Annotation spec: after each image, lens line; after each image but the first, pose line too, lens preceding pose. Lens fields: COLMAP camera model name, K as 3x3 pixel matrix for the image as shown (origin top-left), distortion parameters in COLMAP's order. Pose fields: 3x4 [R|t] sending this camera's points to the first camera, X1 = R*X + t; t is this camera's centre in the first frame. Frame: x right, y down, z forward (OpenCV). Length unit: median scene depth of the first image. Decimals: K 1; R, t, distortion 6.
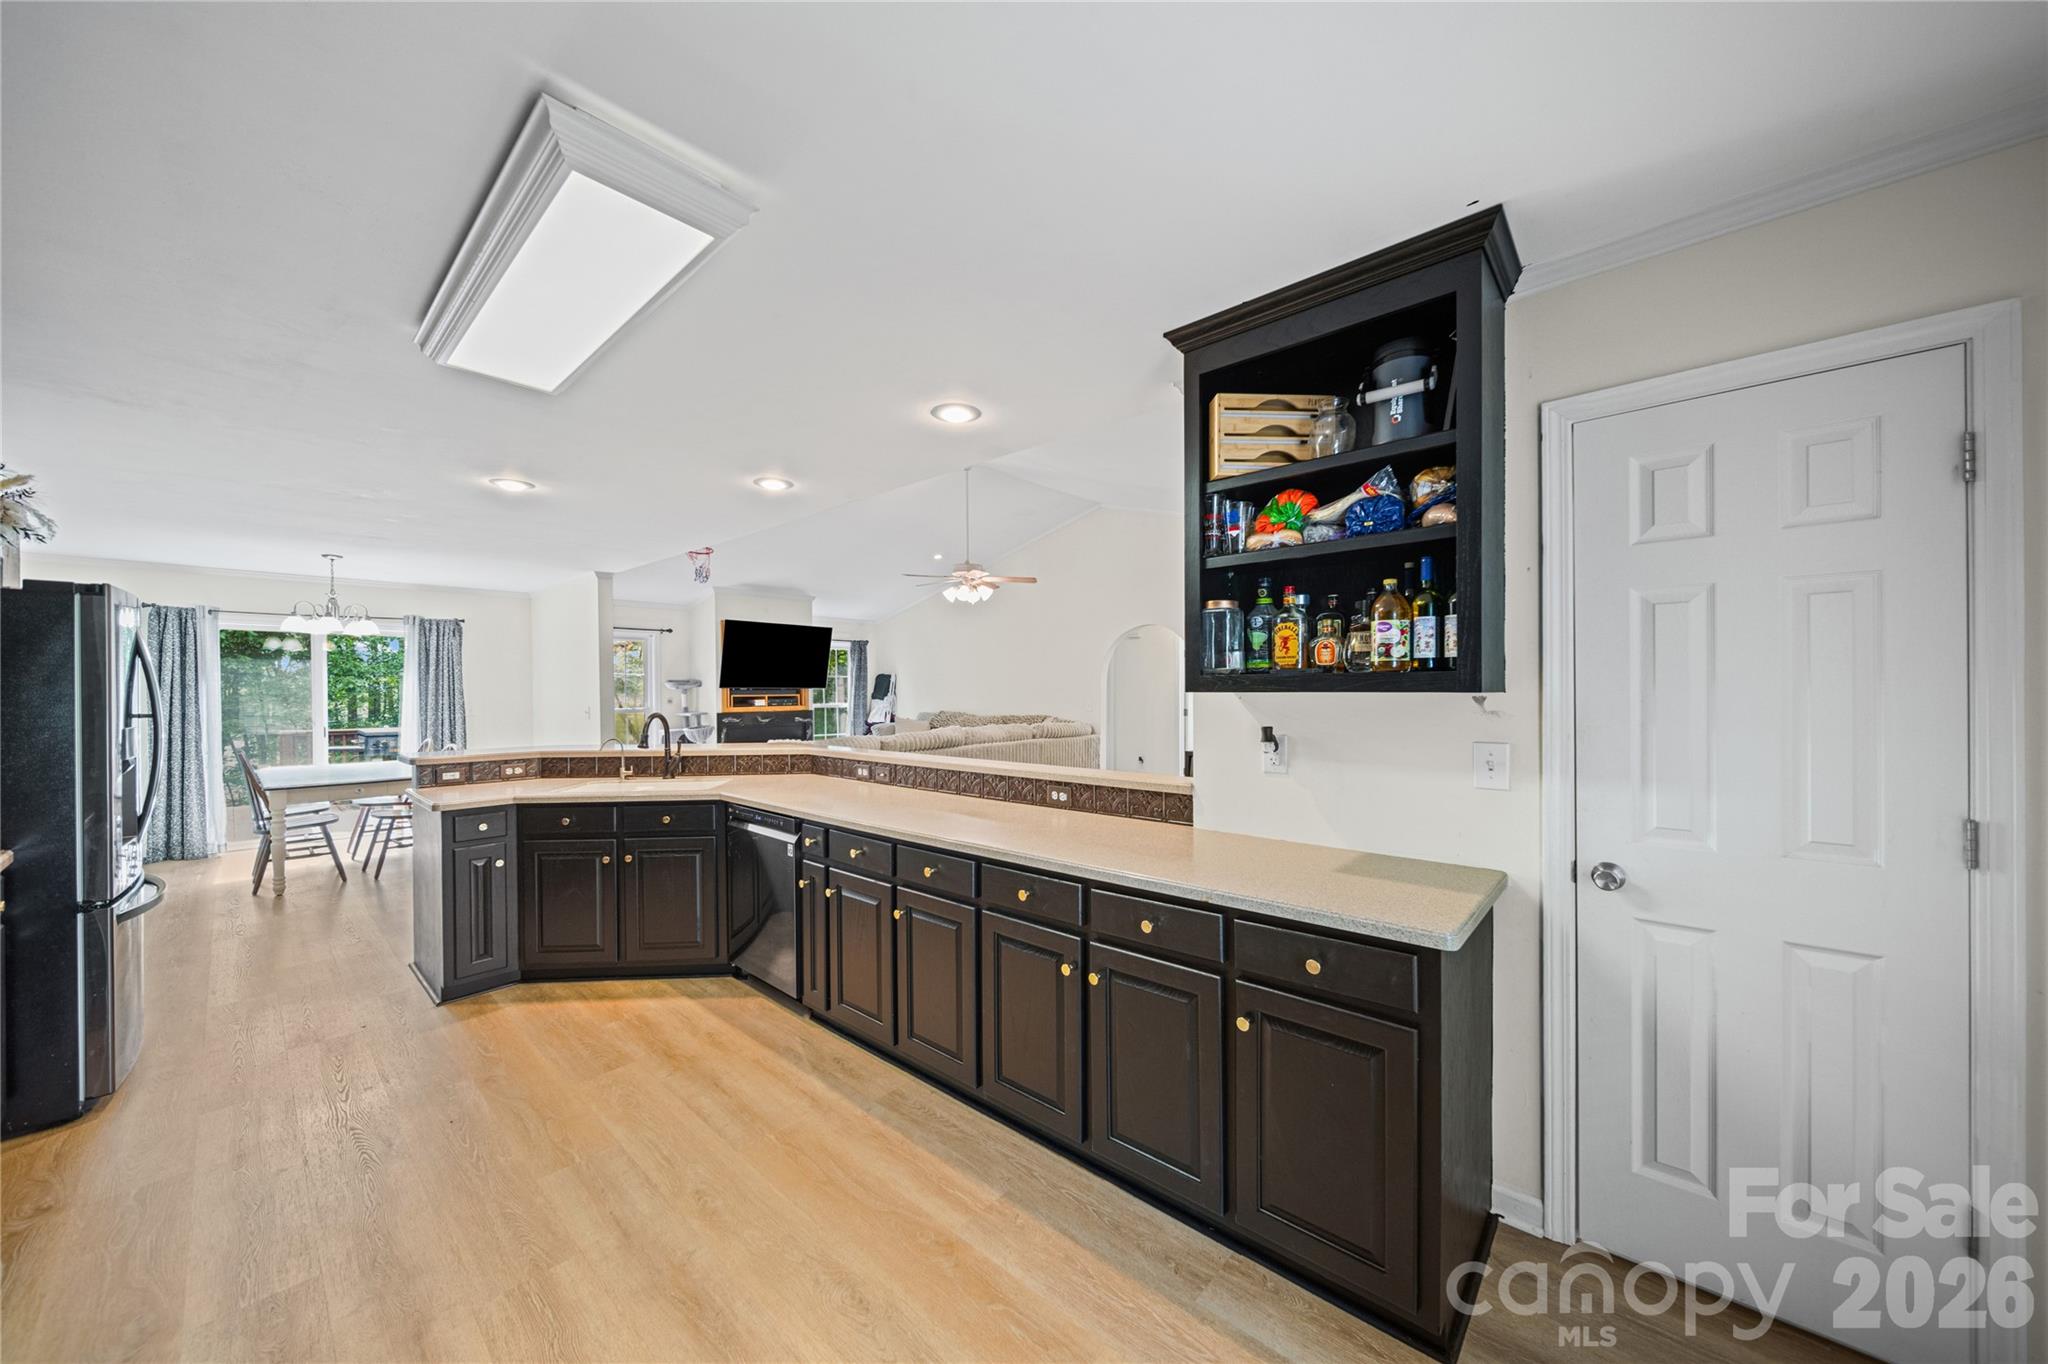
lens RADIAL K [[720.3, 0, 1022.8], [0, 720.3, 690.0], [0, 0, 1]] dist [-0.019975, -0.000203]
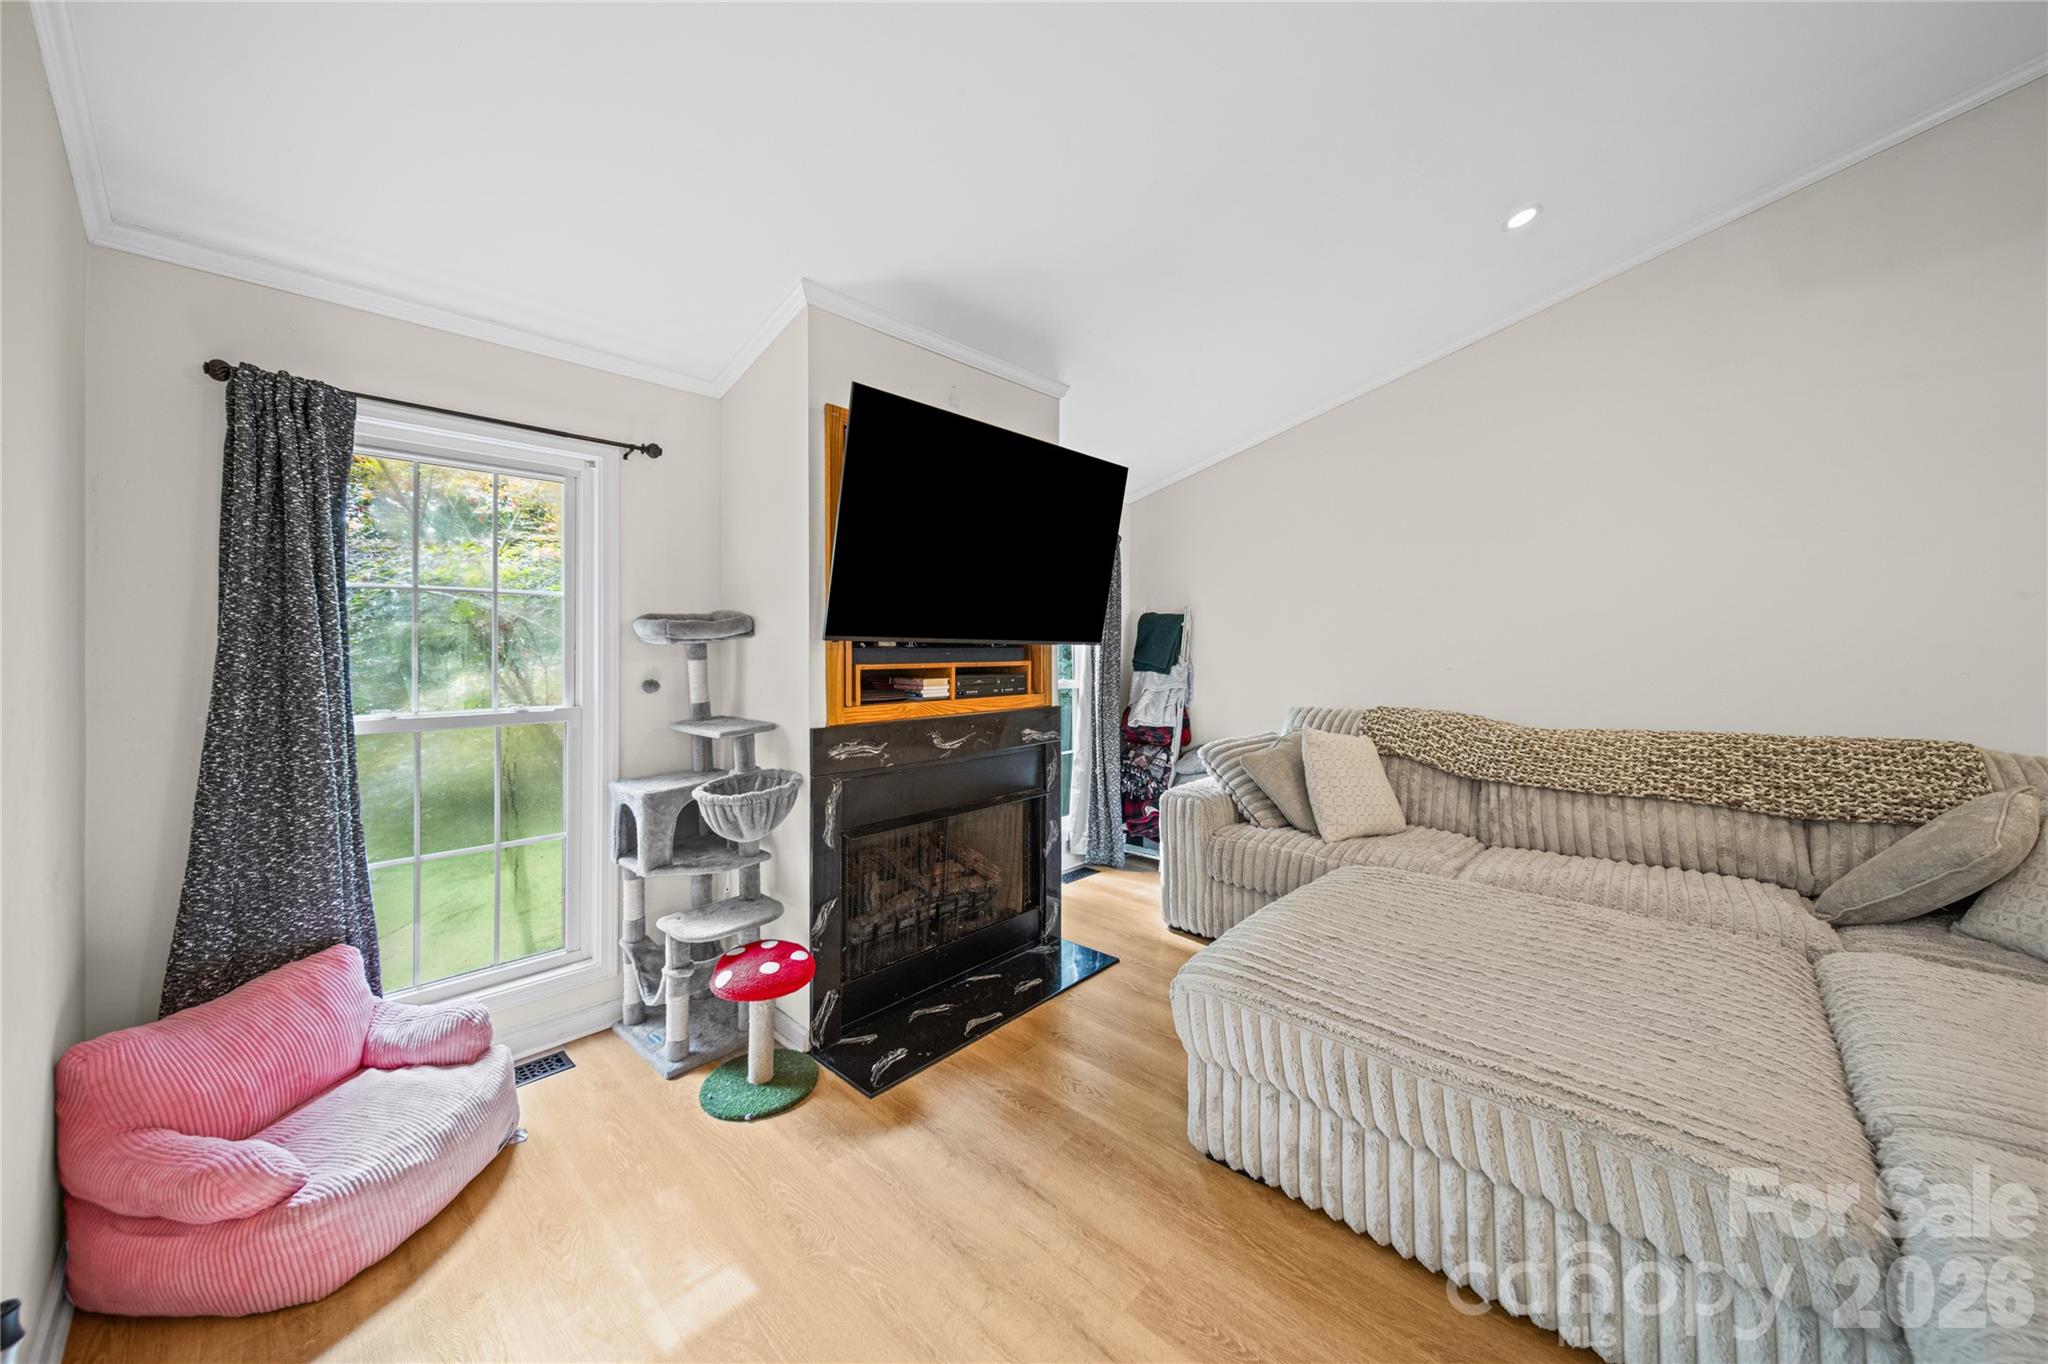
lens RADIAL K [[720.3, 0, 1025.0], [0, 720.3, 642.7], [0, 0, 1]] dist [-0.019975, -0.000203]
pose [[0.999650, 0.007183, -0.025478, -0.317815], [-0.007467, 0.999911, -0.011043, 0.000889], [0.025397, 0.011230, 0.999614, 0.682728]]
